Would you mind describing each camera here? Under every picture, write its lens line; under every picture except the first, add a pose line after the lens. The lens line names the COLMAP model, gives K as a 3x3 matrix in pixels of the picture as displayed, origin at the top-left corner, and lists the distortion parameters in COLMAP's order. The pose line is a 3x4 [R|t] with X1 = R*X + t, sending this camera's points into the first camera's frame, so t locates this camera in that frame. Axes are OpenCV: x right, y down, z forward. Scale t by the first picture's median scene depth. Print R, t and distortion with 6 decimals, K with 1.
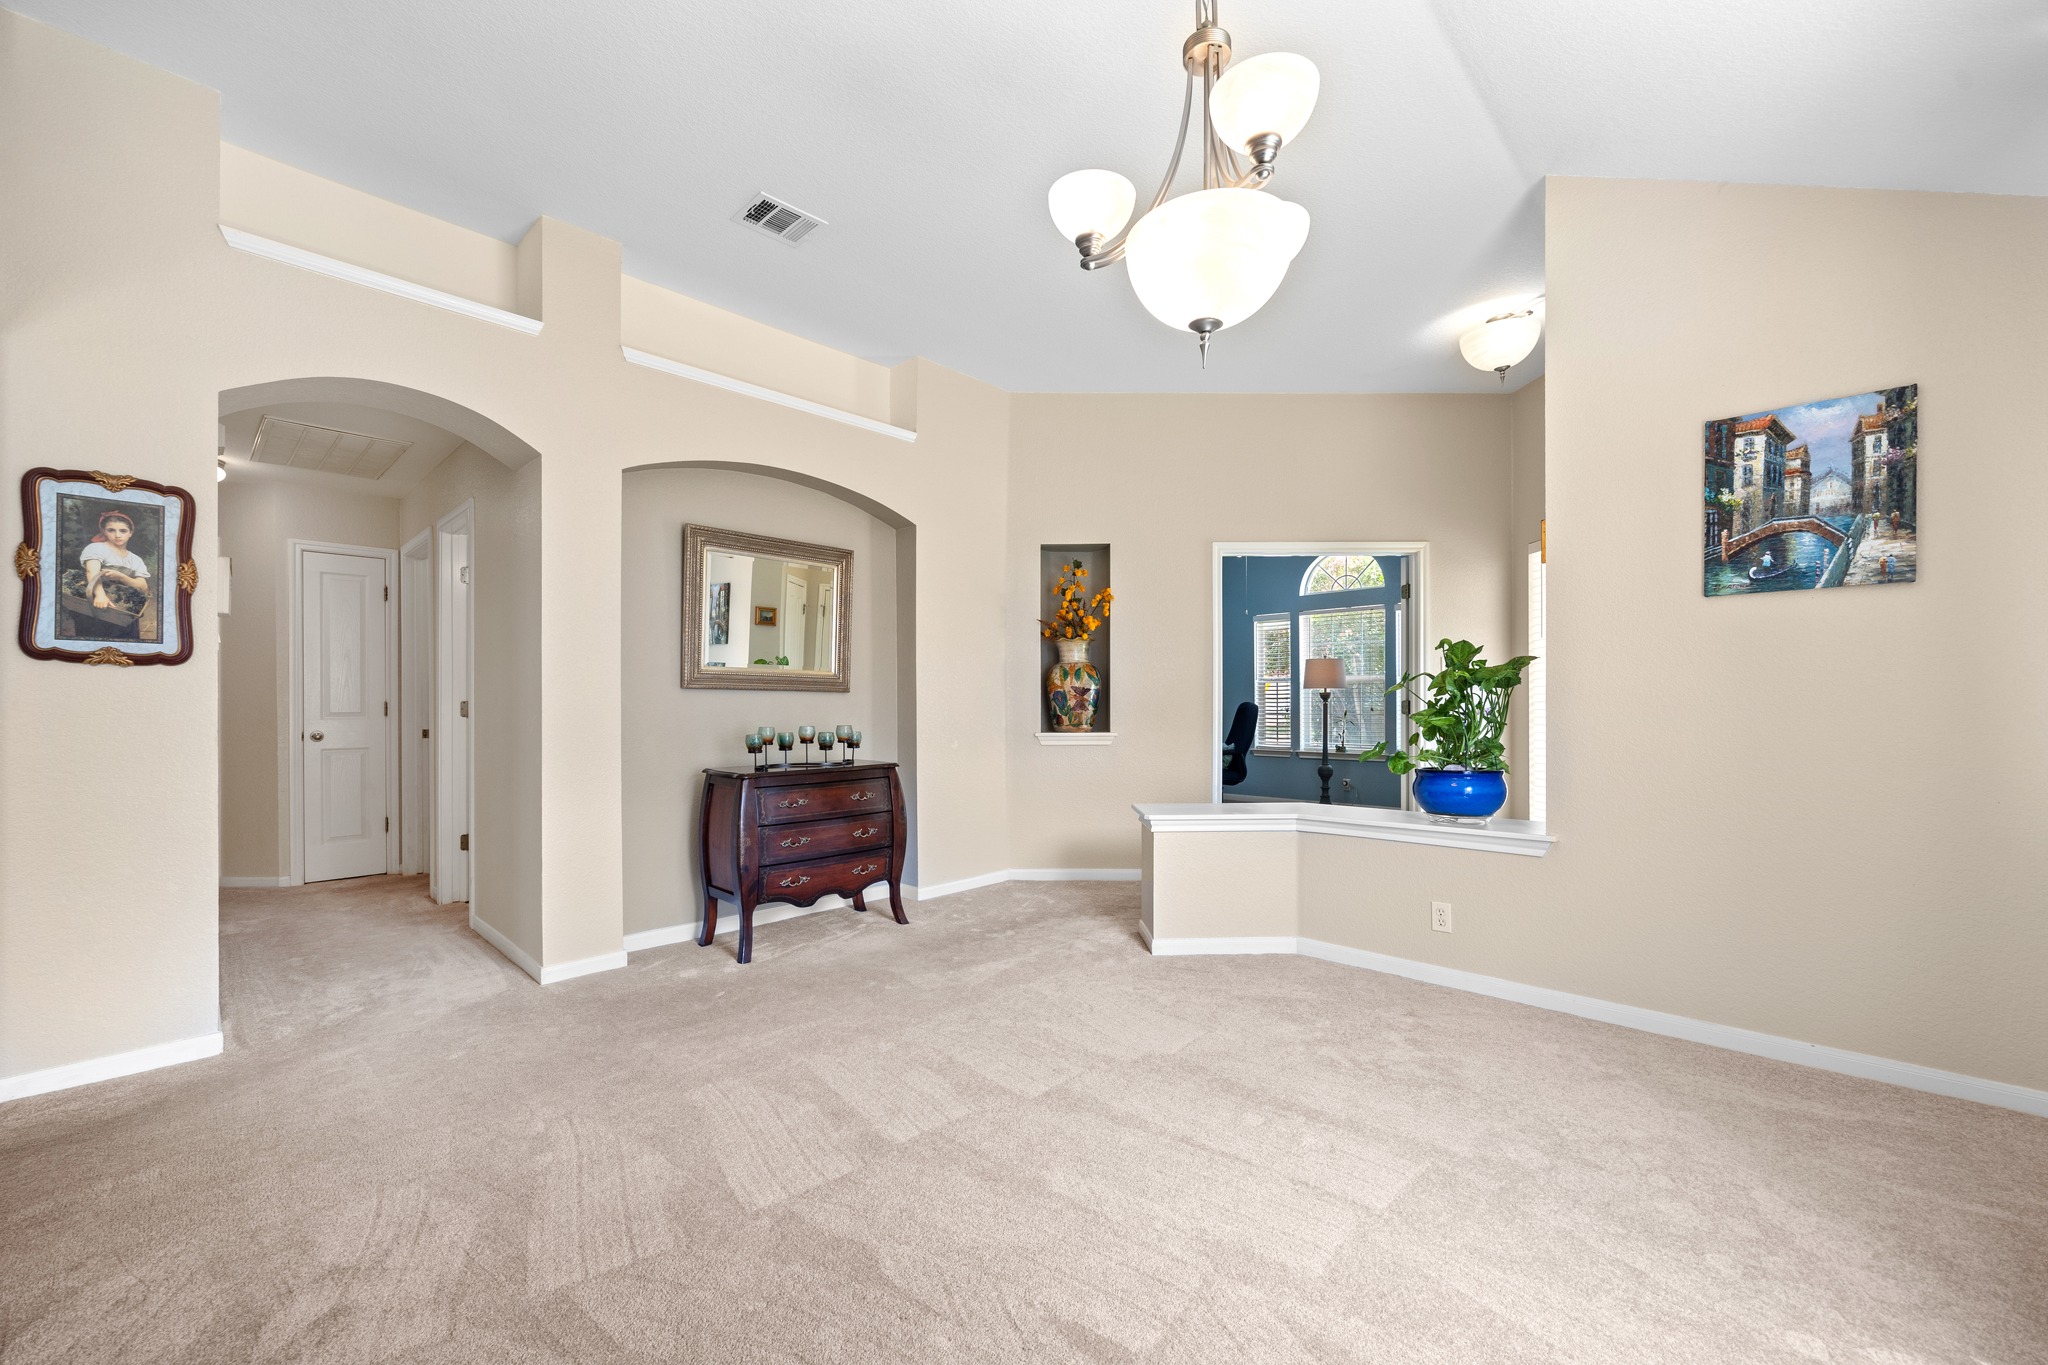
lens RADIAL K [[825.4, 0, 1009.3], [0, 825.4, 699.7], [0, 0, 1]] dist [0.001283, -0.000689]
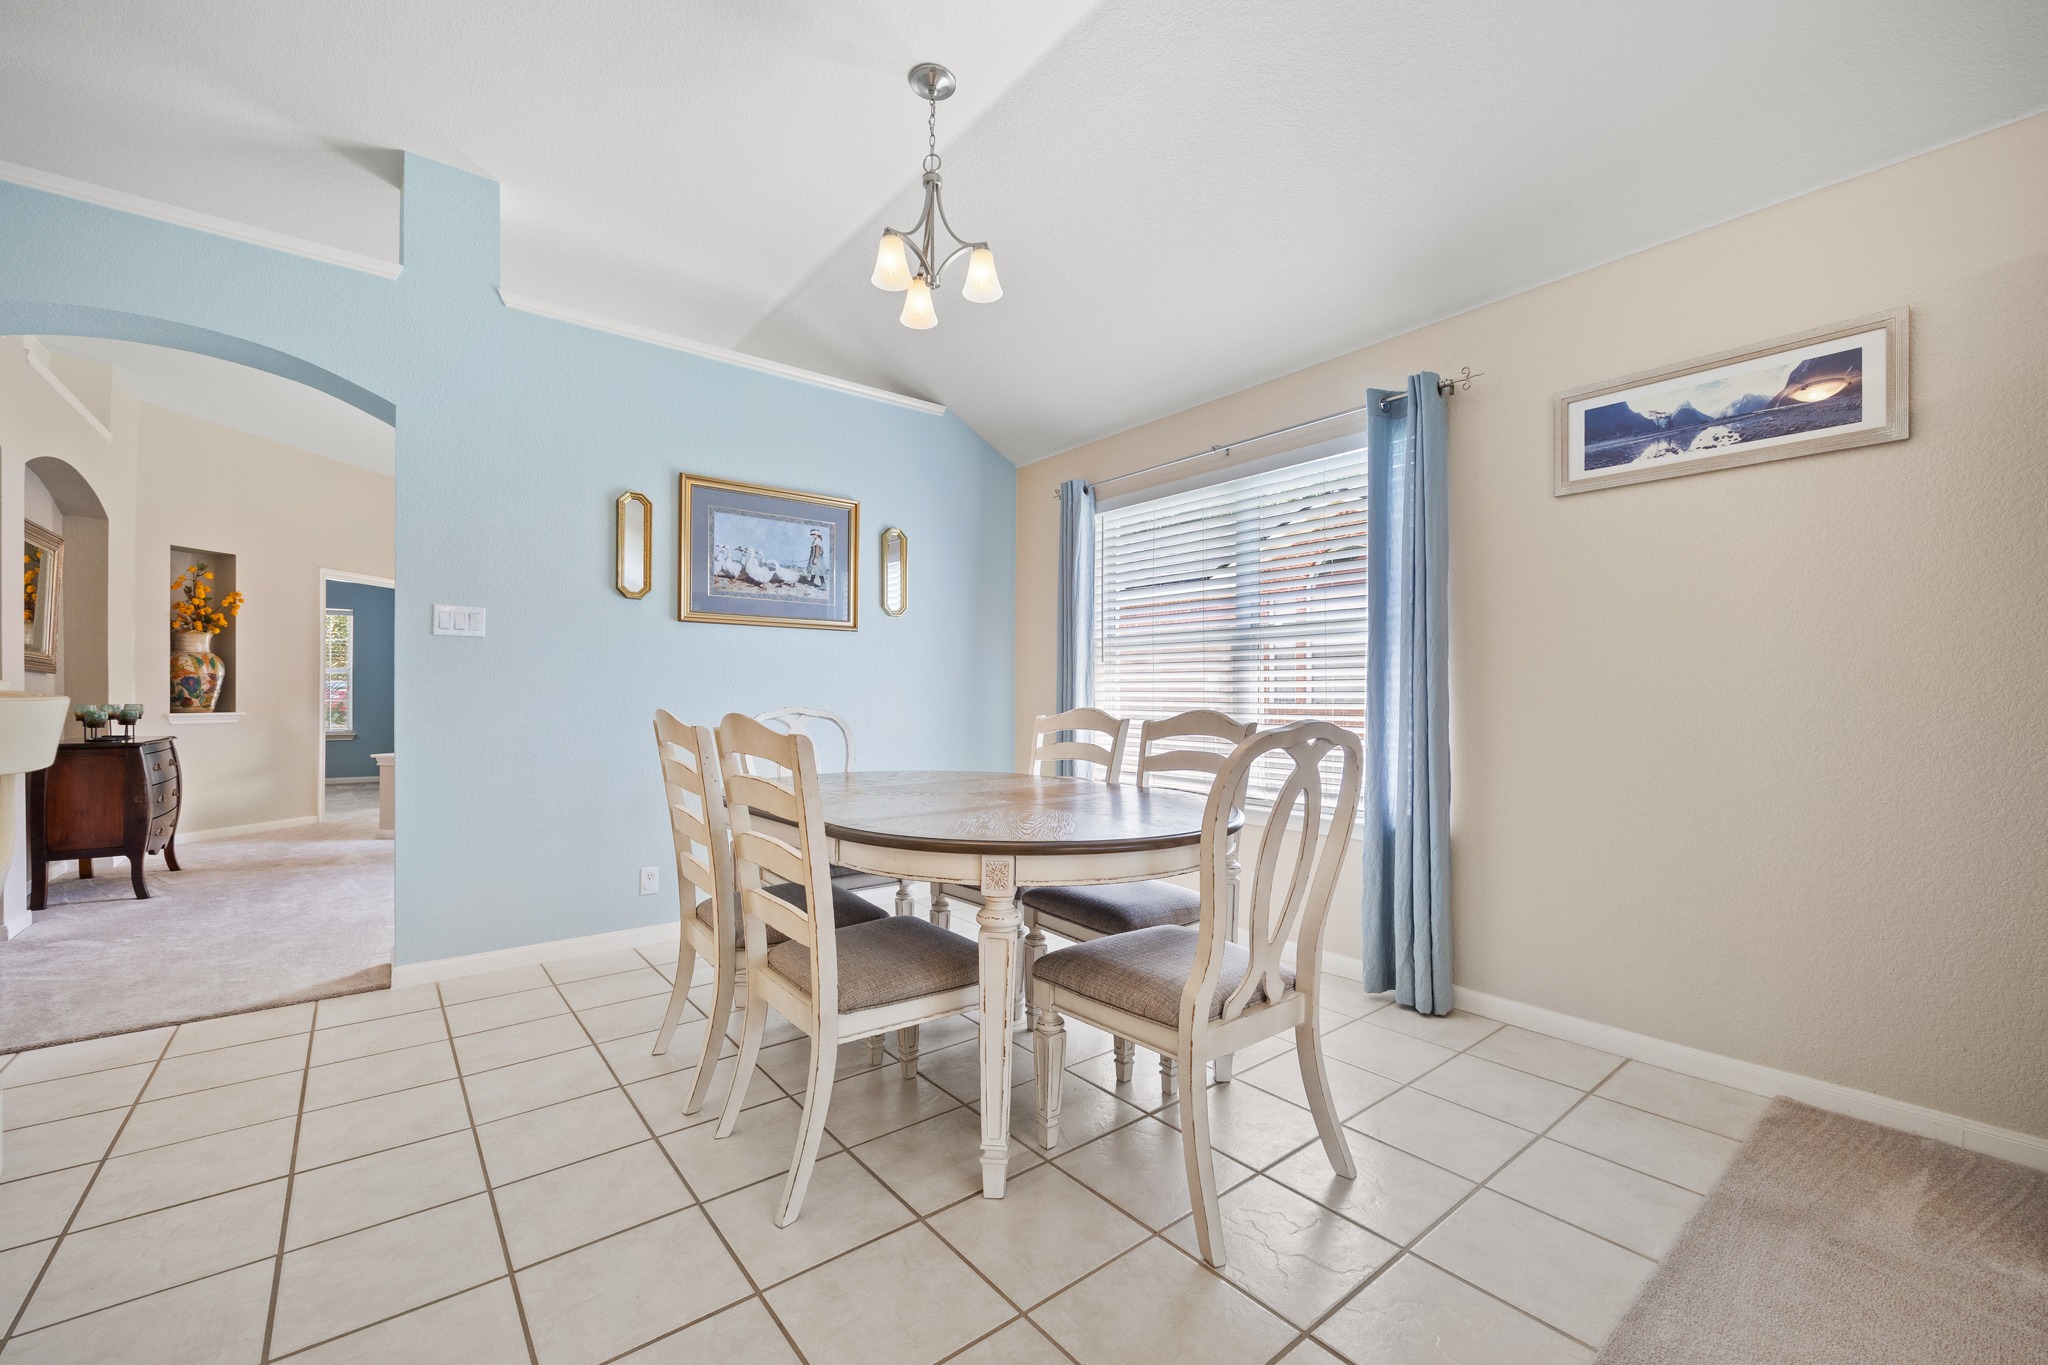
lens RADIAL K [[825.4, 0, 1039.8], [0, 825.4, 698.7], [0, 0, 1]] dist [0.001283, -0.000689]
pose [[0.109882, 0.004109, 0.993936, -0.947093], [-0.011670, 0.999928, -0.002844, 0.009589], [-0.993876, -0.011287, 0.109922, -0.295475]]
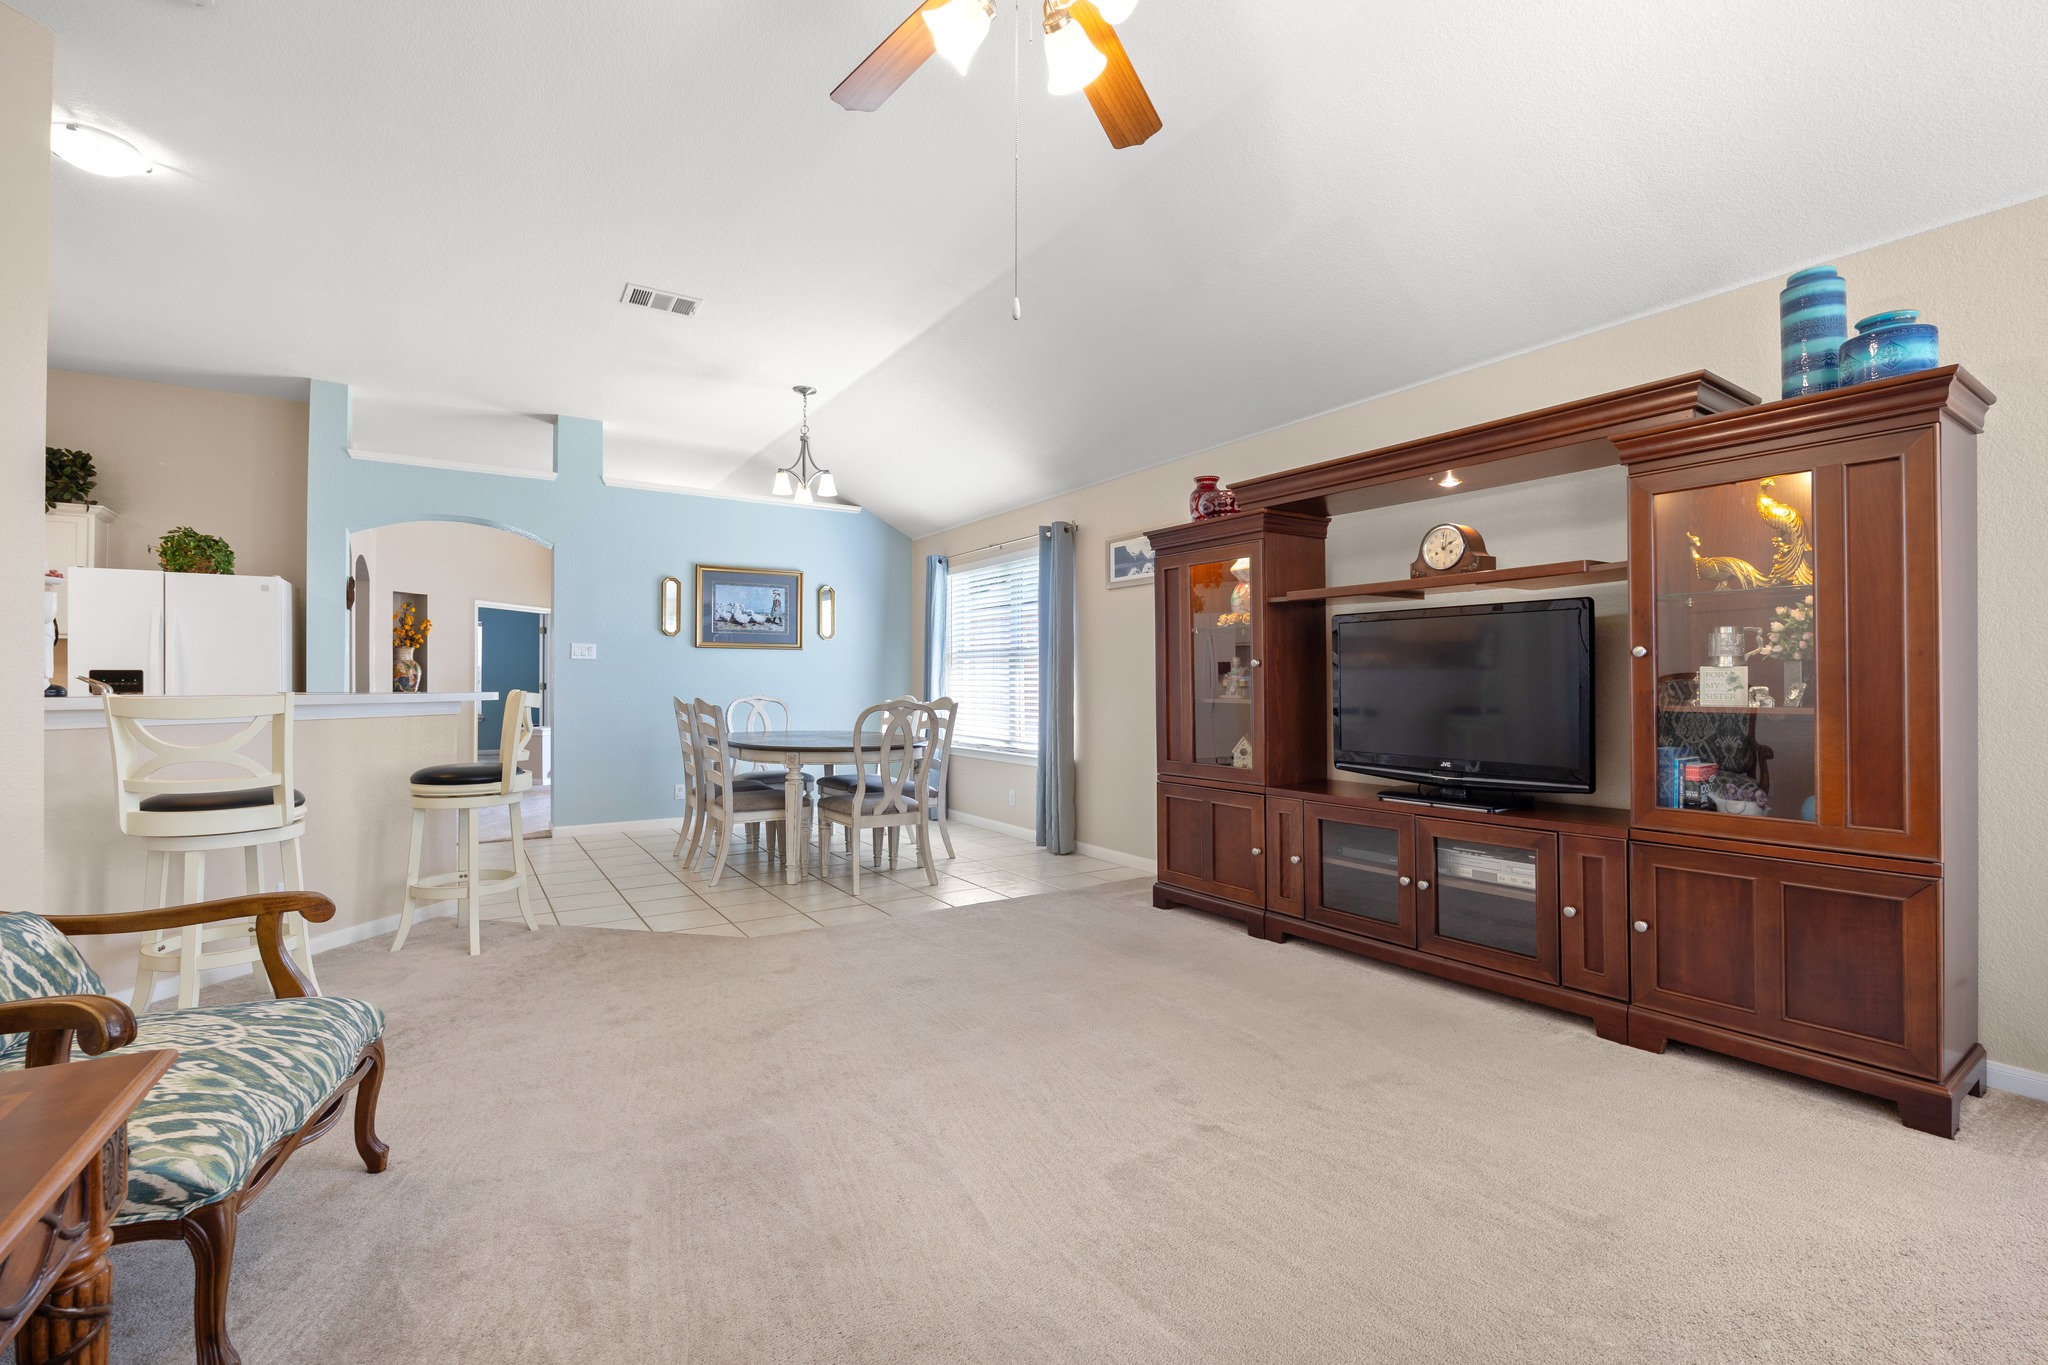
lens RADIAL K [[880.0, 0, 1028.2], [0, 880.0, 681.6], [0, 0, 1]] dist [-0.007392, 0.000004]
pose [[0.210386, 0.008105, 0.977585, -1.476281], [-0.008457, 0.999943, -0.006470, 0.001124], [-0.977582, -0.006906, 0.210443, -0.684254]]
